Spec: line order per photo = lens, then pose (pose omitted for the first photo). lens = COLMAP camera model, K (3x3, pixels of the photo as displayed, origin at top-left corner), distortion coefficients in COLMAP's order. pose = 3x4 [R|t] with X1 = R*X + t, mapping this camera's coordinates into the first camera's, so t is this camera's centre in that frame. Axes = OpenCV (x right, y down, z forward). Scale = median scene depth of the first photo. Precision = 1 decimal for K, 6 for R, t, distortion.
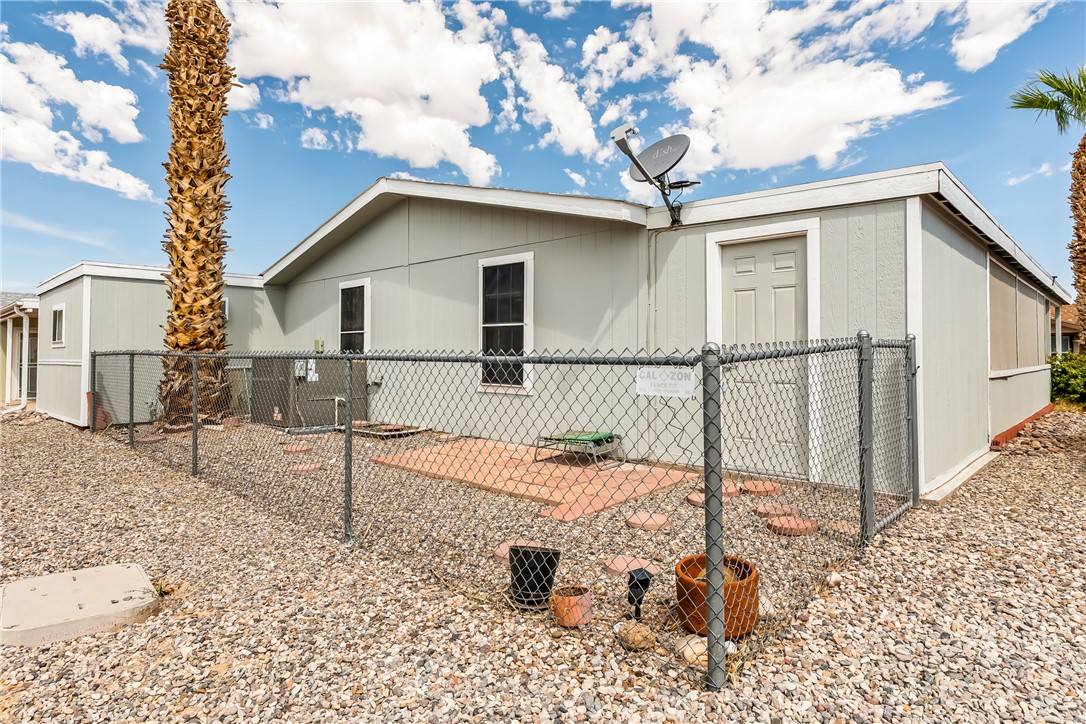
lens RADIAL K [[591.7, 0, 543.2], [0, 591.7, 355.0], [0, 0, 1]] dist [0.002045, 0.000084]
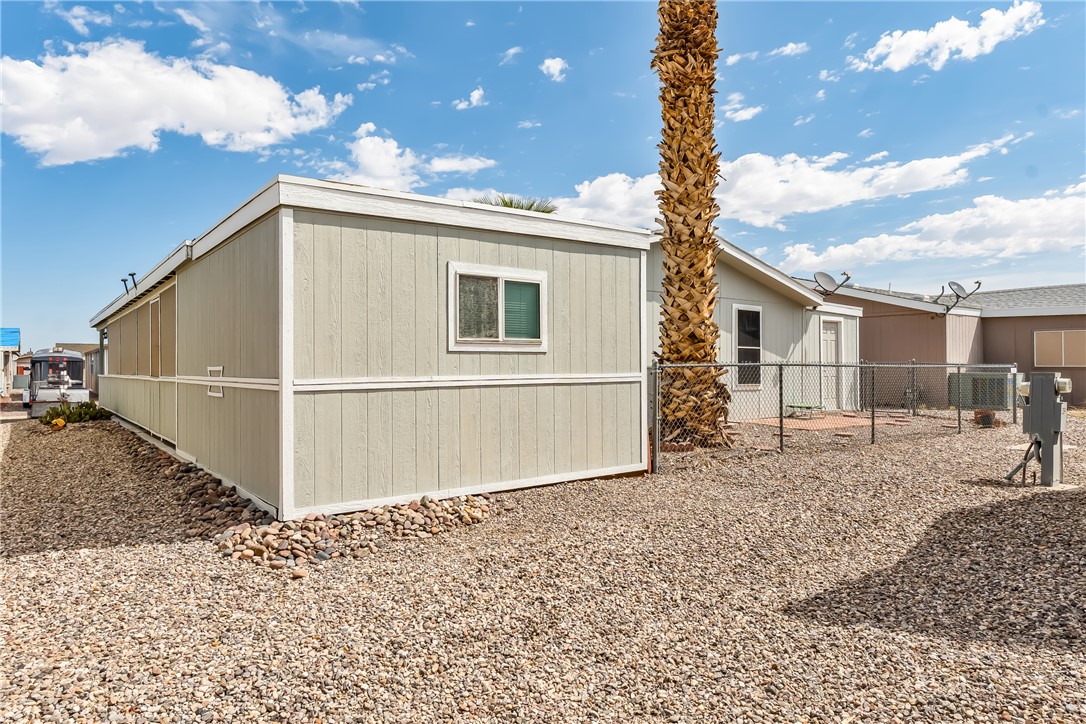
lens RADIAL K [[673.6, 0, 542.4], [0, 673.6, 364.1], [0, 0, 1]] dist [0.000341, 0.000022]
pose [[0.159330, 0.009638, 0.987178, -0.986029], [0.002881, 0.999944, -0.010227, 0.007005], [-0.987221, 0.004474, 0.159293, 0.632749]]
